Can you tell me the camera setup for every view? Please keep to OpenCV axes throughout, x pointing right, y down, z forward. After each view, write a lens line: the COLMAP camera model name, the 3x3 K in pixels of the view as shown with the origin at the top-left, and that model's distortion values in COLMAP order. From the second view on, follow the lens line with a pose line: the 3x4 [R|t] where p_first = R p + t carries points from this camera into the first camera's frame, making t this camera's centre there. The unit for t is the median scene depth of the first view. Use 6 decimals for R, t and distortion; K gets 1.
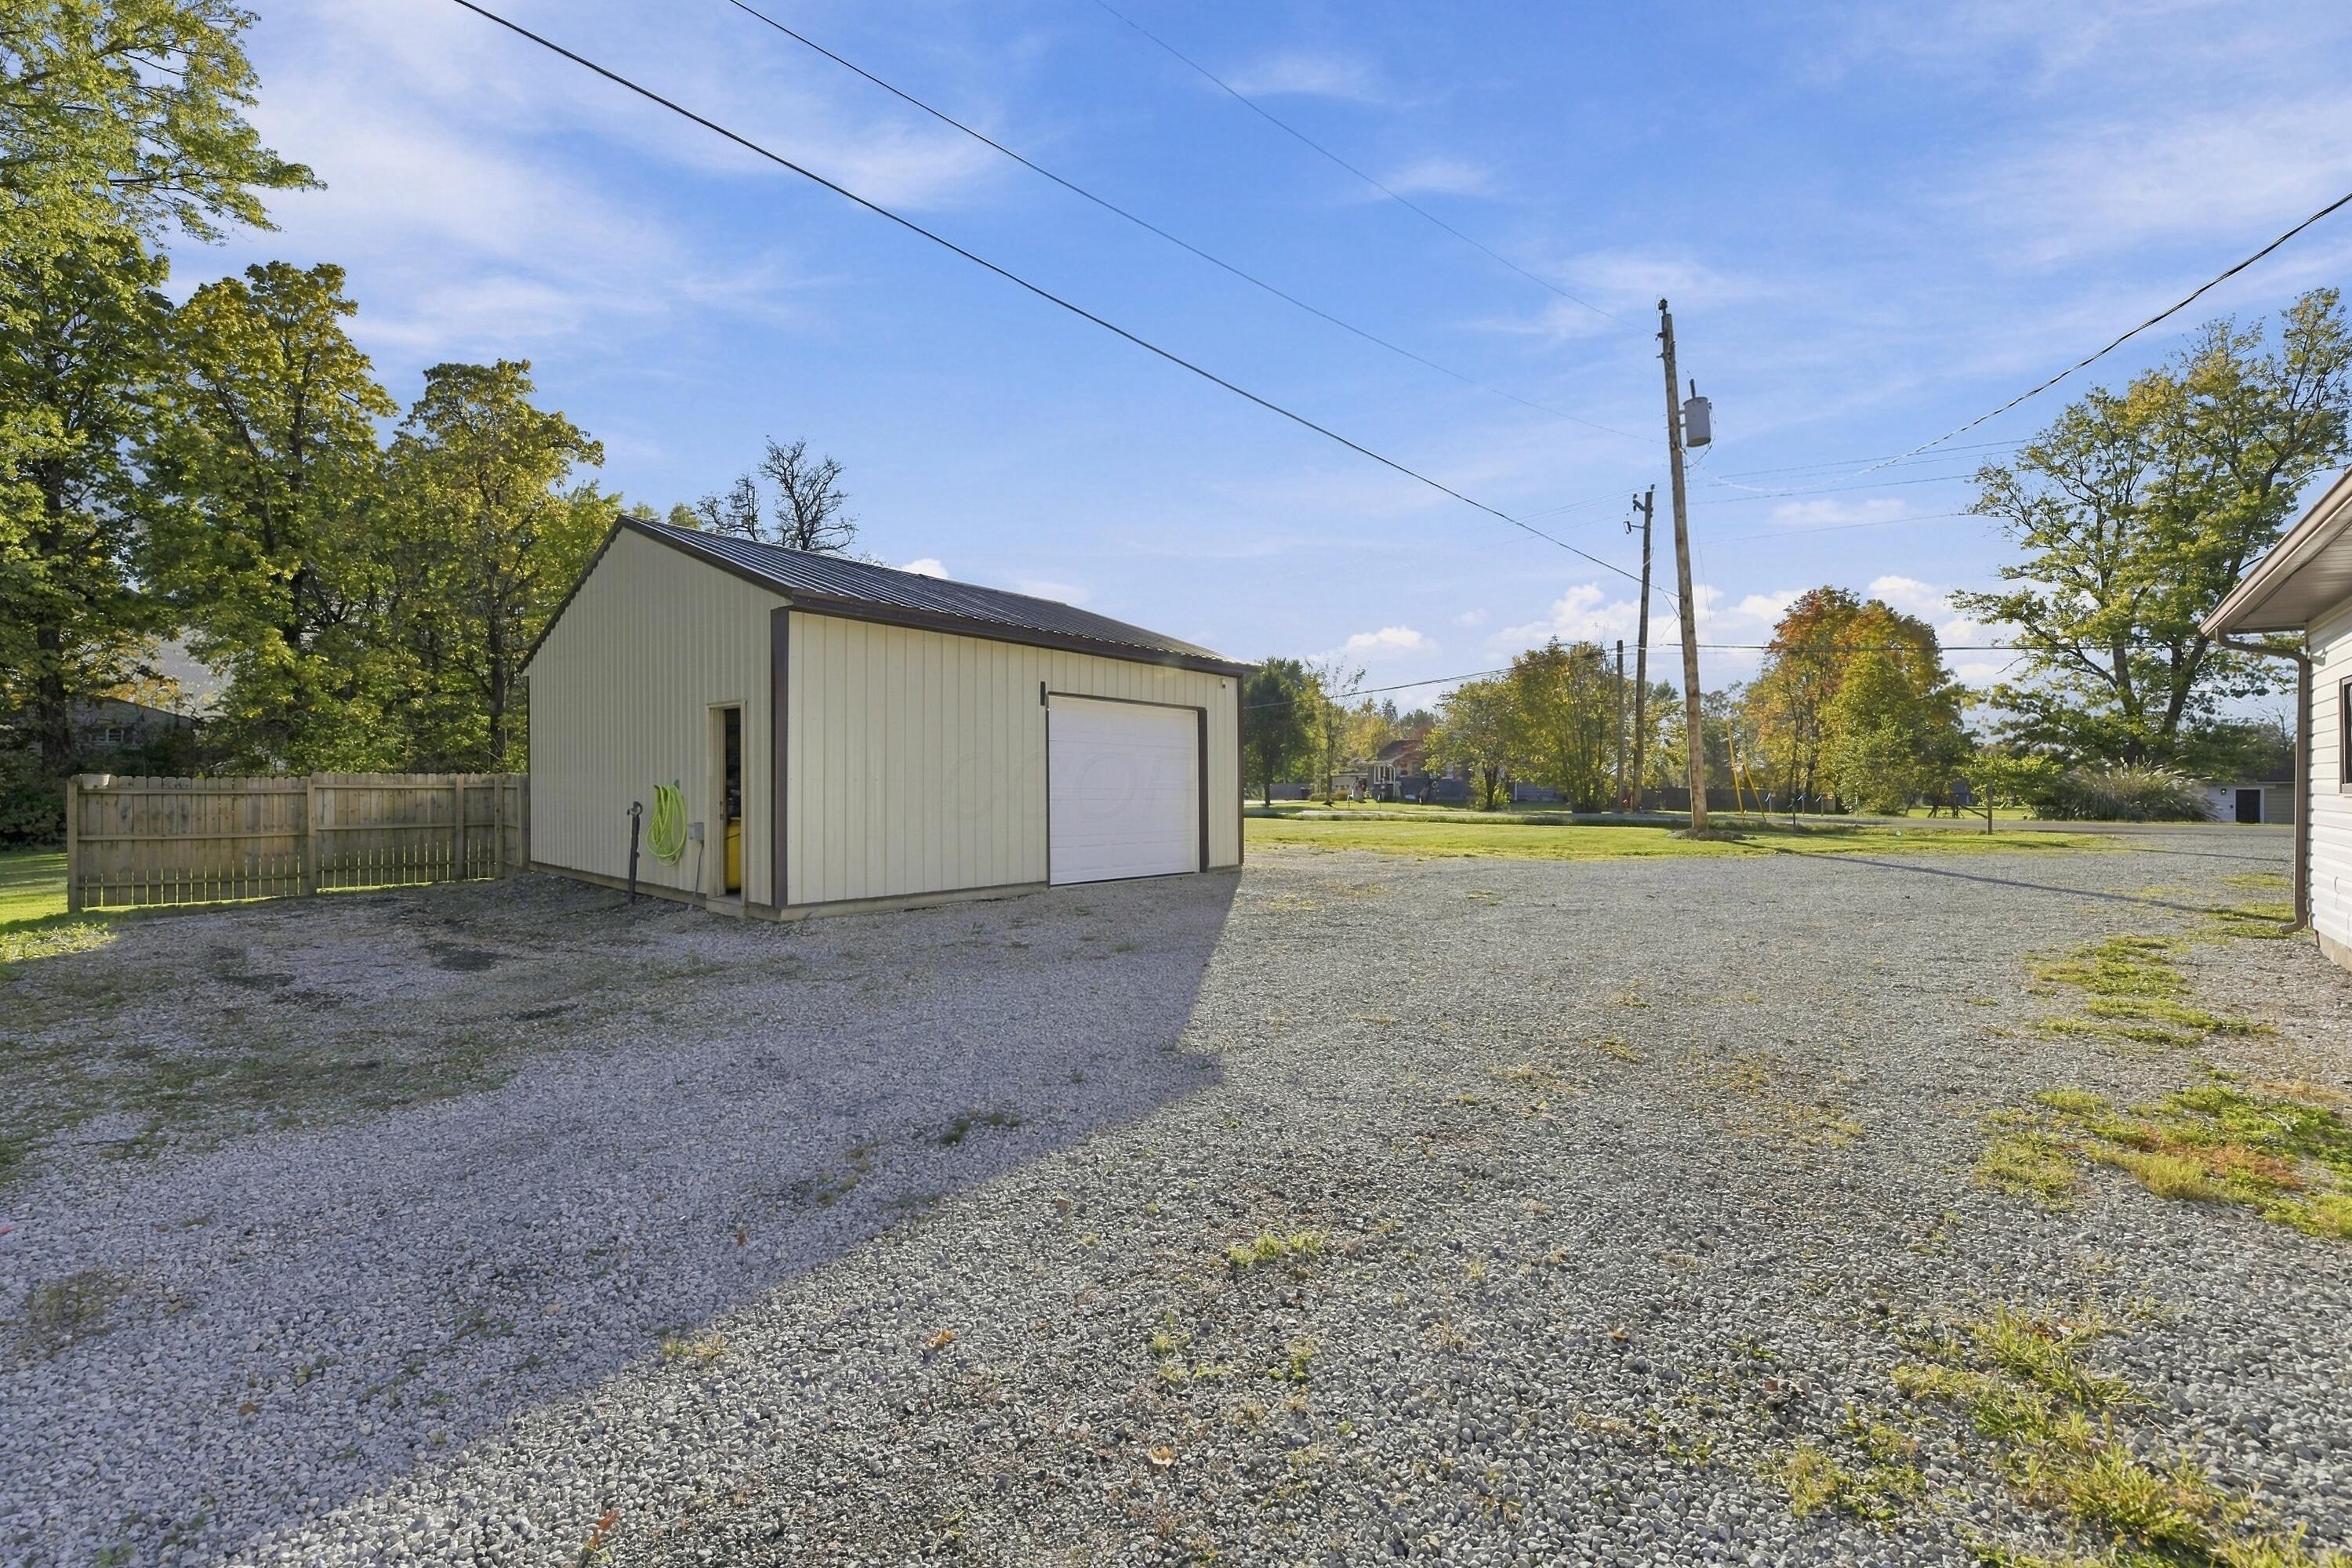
lens RADIAL K [[939.1, 0, 1176.0], [0, 939.1, 784.0], [0, 0, 1]] dist [0.003355, -0.000154]
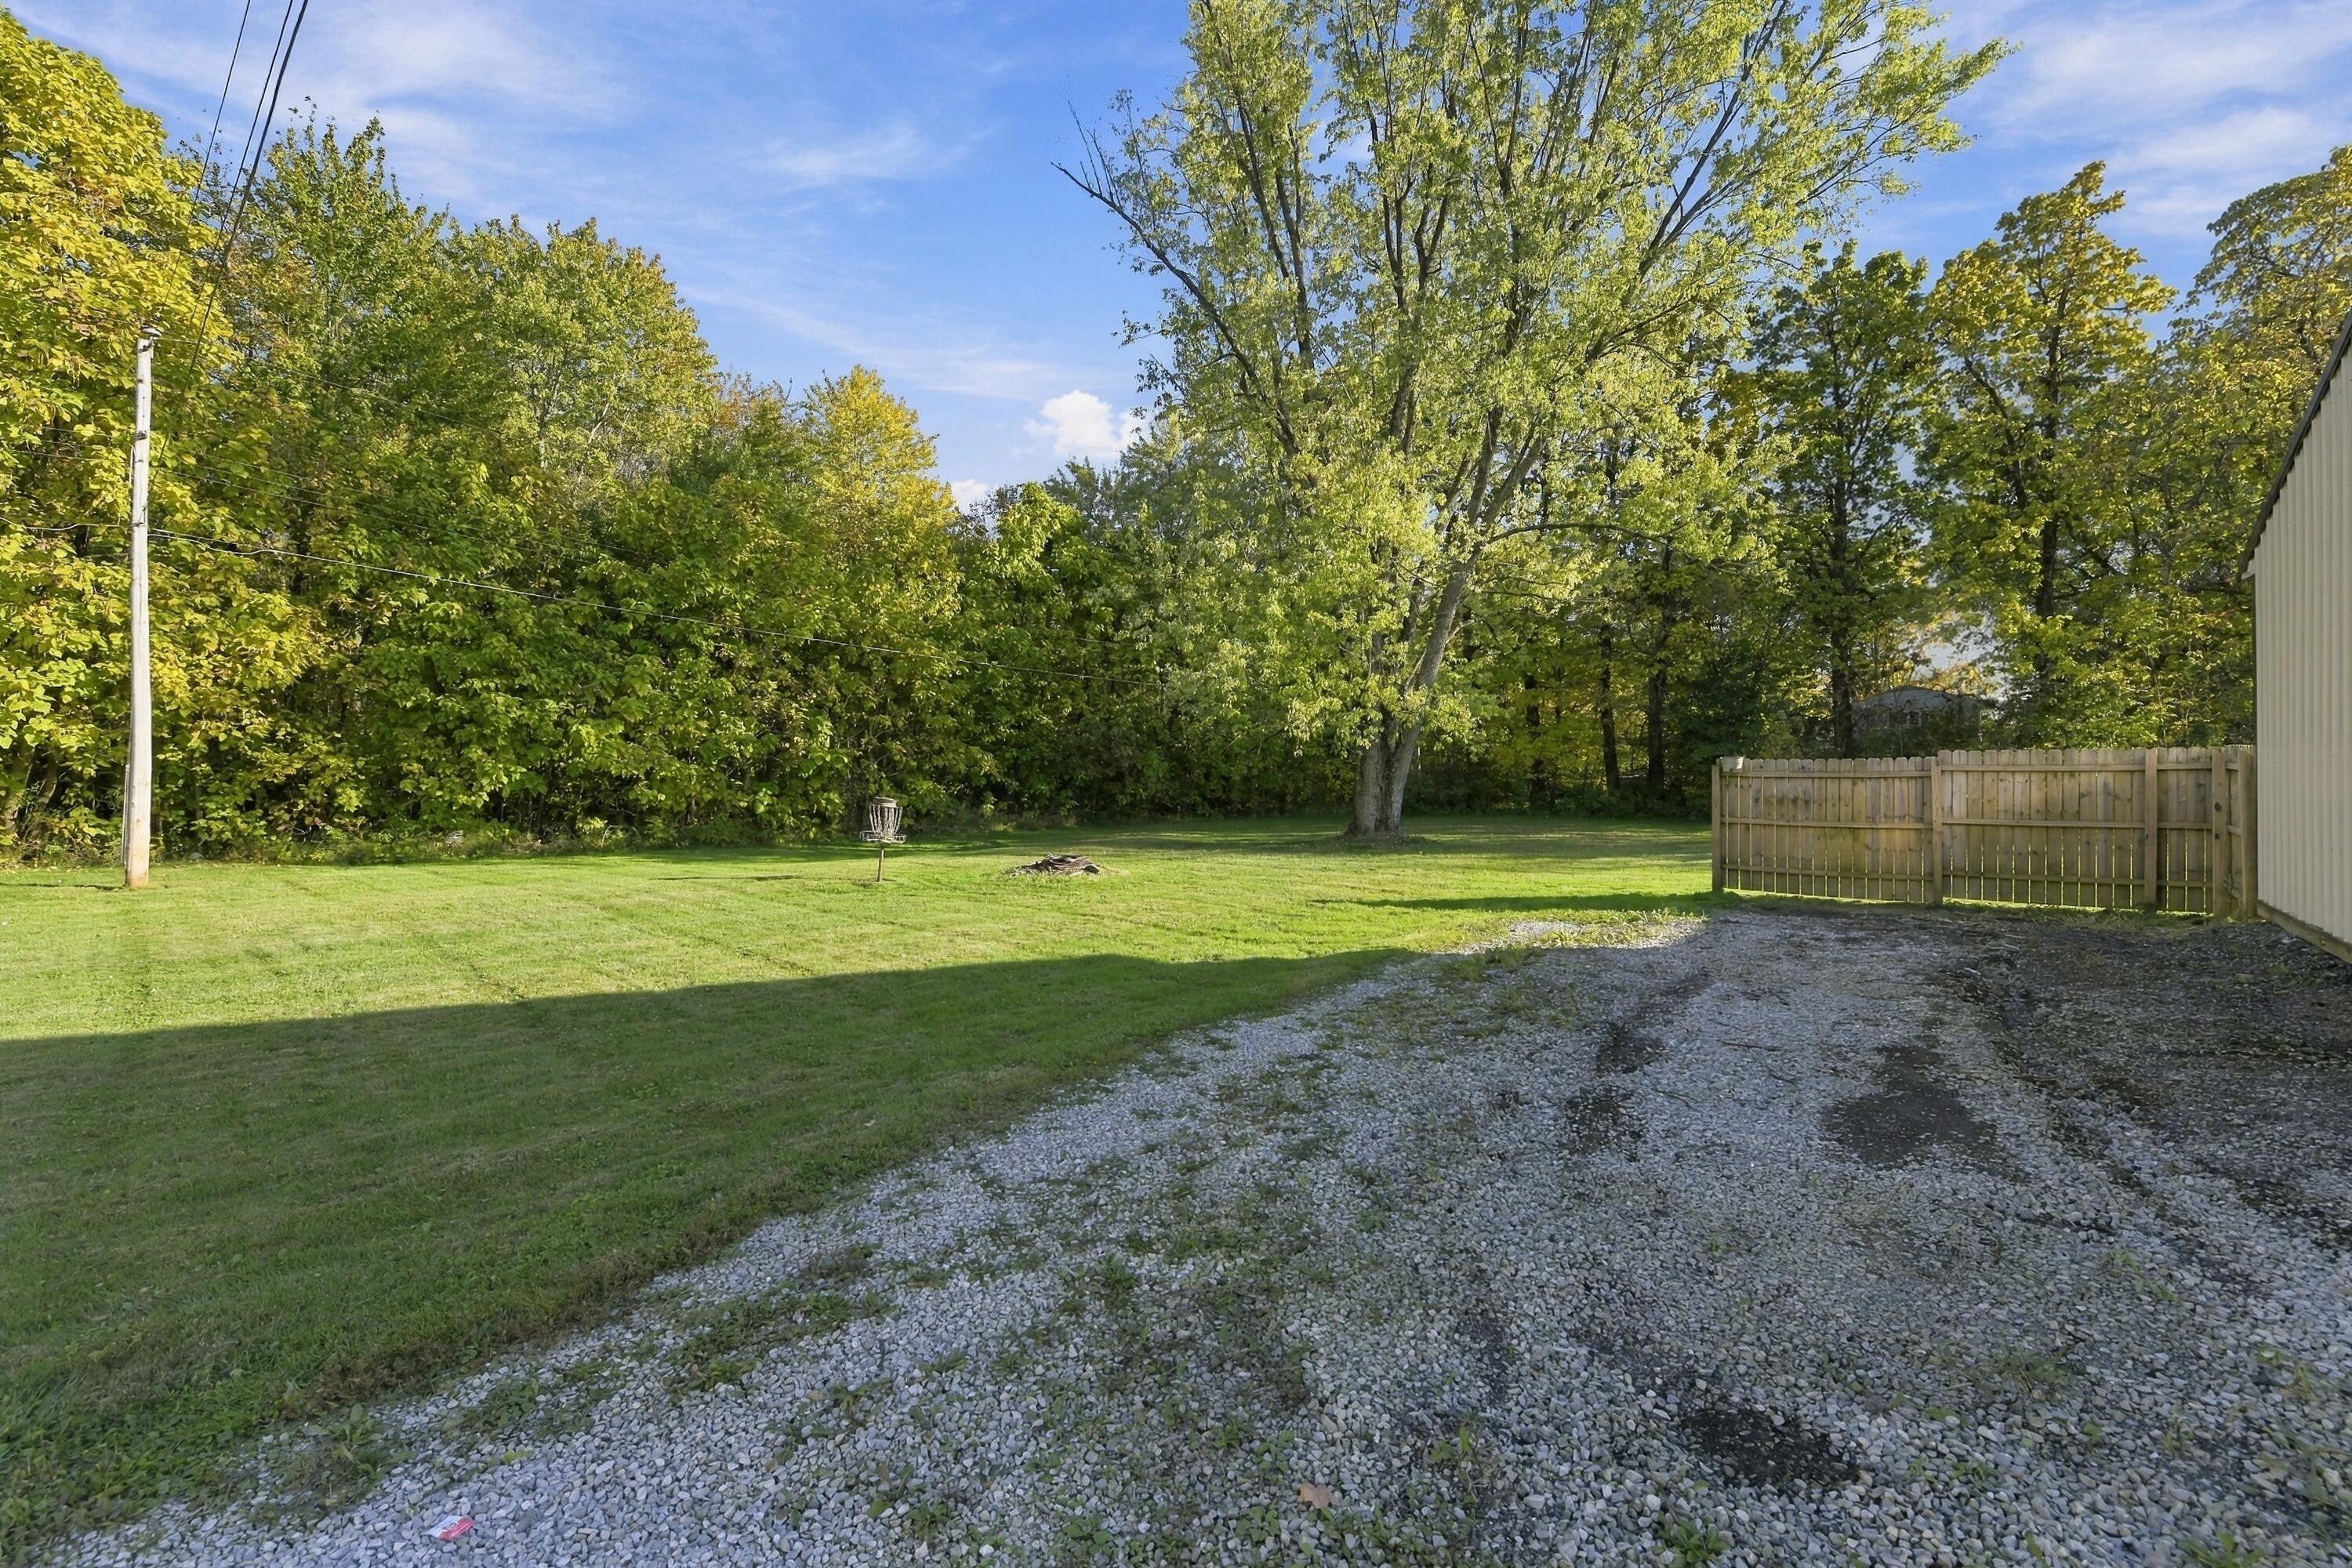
lens RADIAL K [[946.2, 0, 1177.4], [0, 946.2, 766.2], [0, 0, 1]] dist [-0.001292, -0.000240]
pose [[0.031470, -0.002349, -0.999502, -0.058168], [0.006566, 0.999976, -0.002144, -0.000815], [0.999483, -0.006495, 0.031484, 0.139212]]
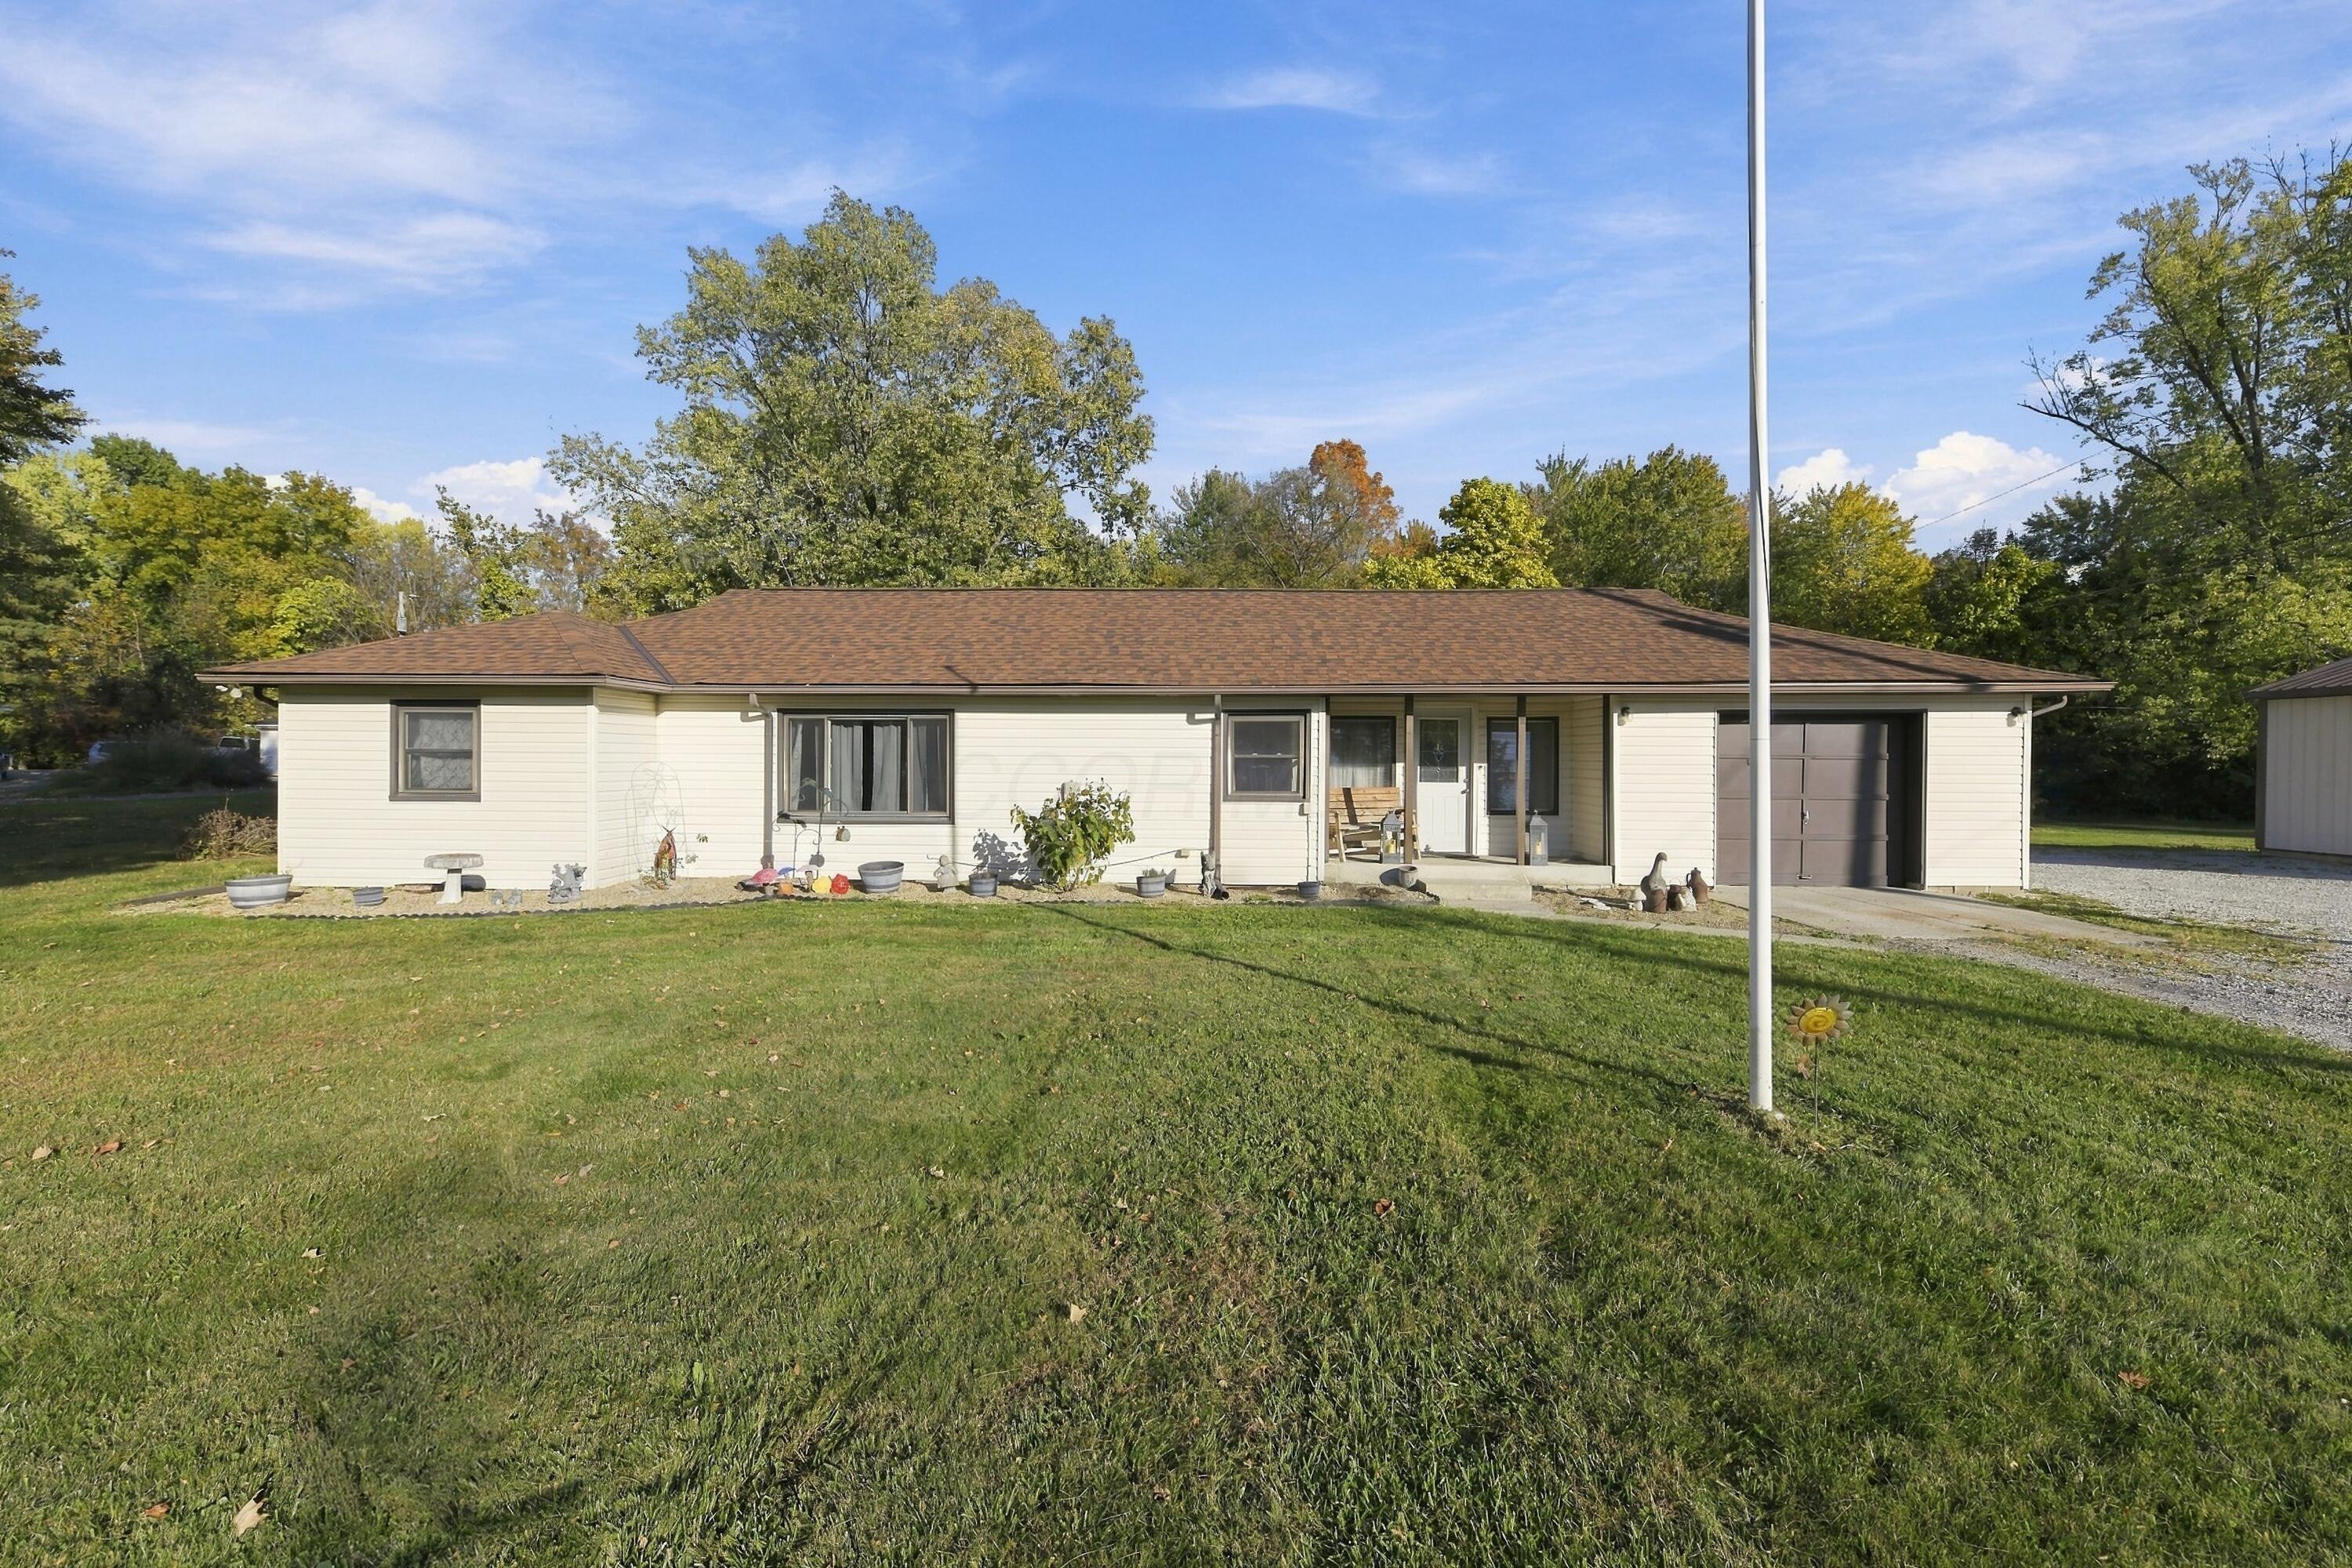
lens RADIAL K [[946.2, 0, 1177.4], [0, 946.2, 766.2], [0, 0, 1]] dist [-0.001292, -0.000240]
pose [[-0.756882, -0.002608, -0.653546, 0.707130], [-0.007596, 0.999960, 0.004807, -0.008751], [0.653507, 0.008603, -0.756872, 0.268530]]
